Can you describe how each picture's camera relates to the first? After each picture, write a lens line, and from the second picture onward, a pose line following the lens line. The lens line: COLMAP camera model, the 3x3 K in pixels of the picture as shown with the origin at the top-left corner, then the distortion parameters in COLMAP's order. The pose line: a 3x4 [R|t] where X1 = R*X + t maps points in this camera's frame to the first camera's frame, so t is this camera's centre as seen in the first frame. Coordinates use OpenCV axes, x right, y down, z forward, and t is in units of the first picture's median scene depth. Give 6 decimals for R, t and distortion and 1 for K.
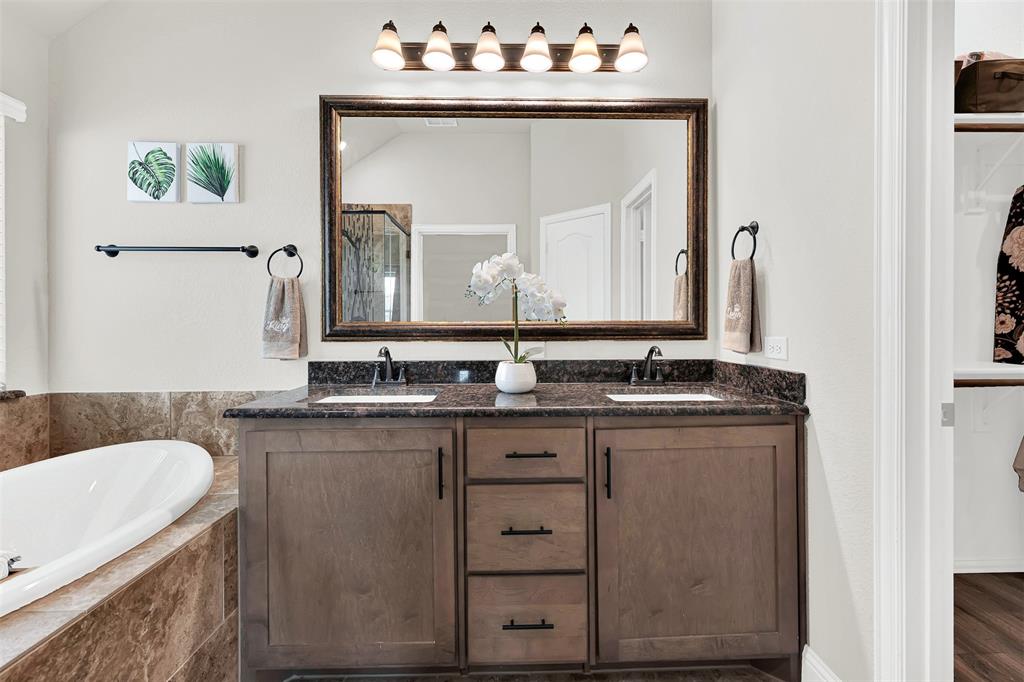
lens RADIAL K [[422.7, 0, 502.3], [0, 422.7, 323.8], [0, 0, 1]] dist [-0.004651, -0.000654]
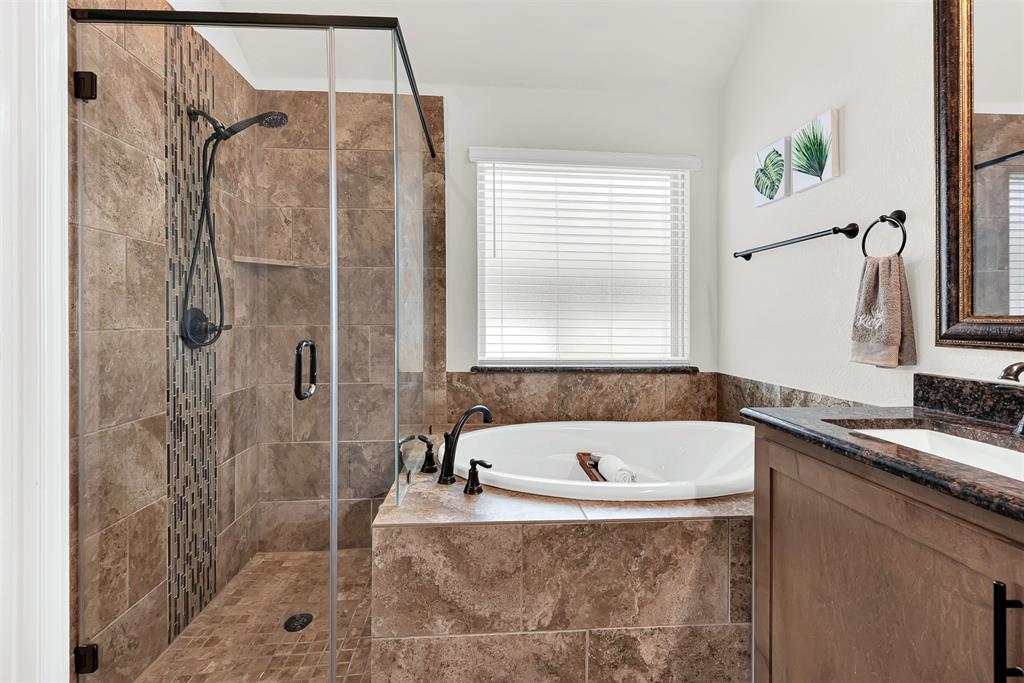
lens RADIAL K [[422.7, 0, 506.4], [0, 422.7, 322.1], [0, 0, 1]] dist [-0.004651, -0.000654]
pose [[0.067302, 0.008972, -0.997692, 0.182627], [-0.001897, 0.999959, 0.008864, 0.000467], [0.997731, 0.001296, 0.067316, 0.279267]]
